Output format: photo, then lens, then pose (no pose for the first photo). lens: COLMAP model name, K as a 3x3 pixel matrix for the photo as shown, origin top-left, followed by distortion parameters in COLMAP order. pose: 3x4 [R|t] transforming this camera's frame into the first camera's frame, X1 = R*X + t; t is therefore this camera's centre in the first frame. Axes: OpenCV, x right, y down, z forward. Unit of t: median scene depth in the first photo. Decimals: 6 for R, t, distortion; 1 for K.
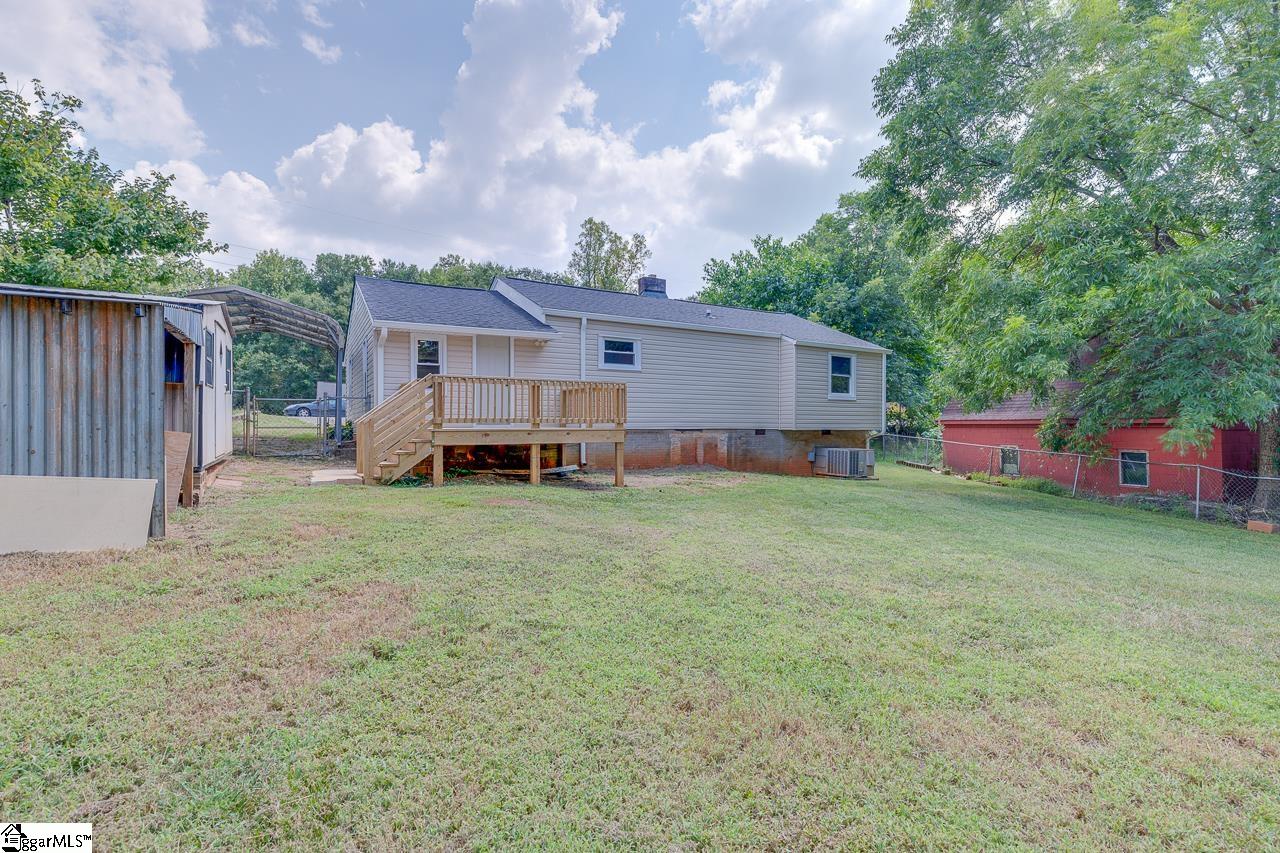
lens RADIAL K [[613.8, 0, 650.8], [0, 613.8, 424.5], [0, 0, 1]] dist [0.000220, 0.000544]
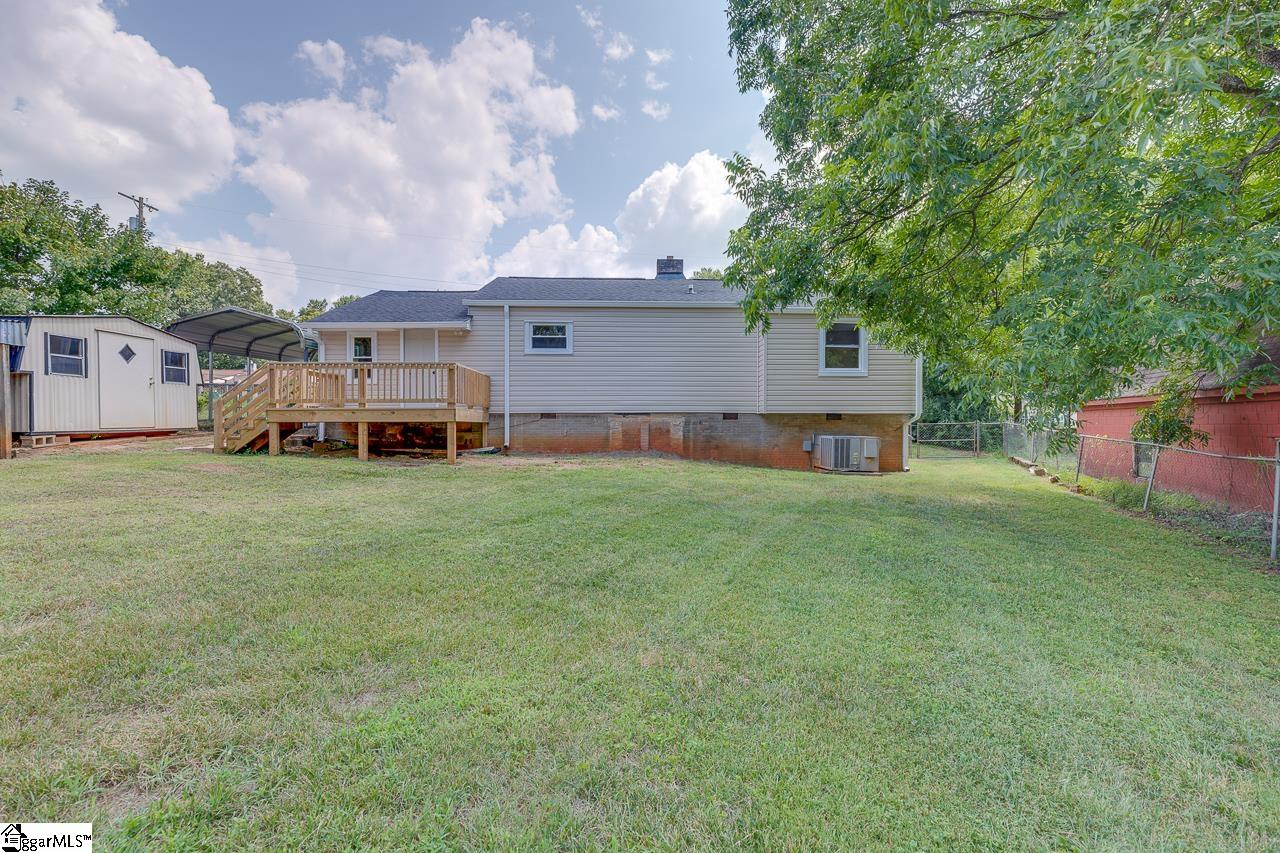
lens RADIAL K [[582.5, 0, 643.1], [0, 582.5, 426.8], [0, 0, 1]] dist [0.011245, -0.003428]
pose [[0.875844, -0.002133, -0.482590, 0.522365], [0.003902, 0.999989, 0.002662, 0.027417], [0.482579, -0.004214, 0.875843, 0.226383]]
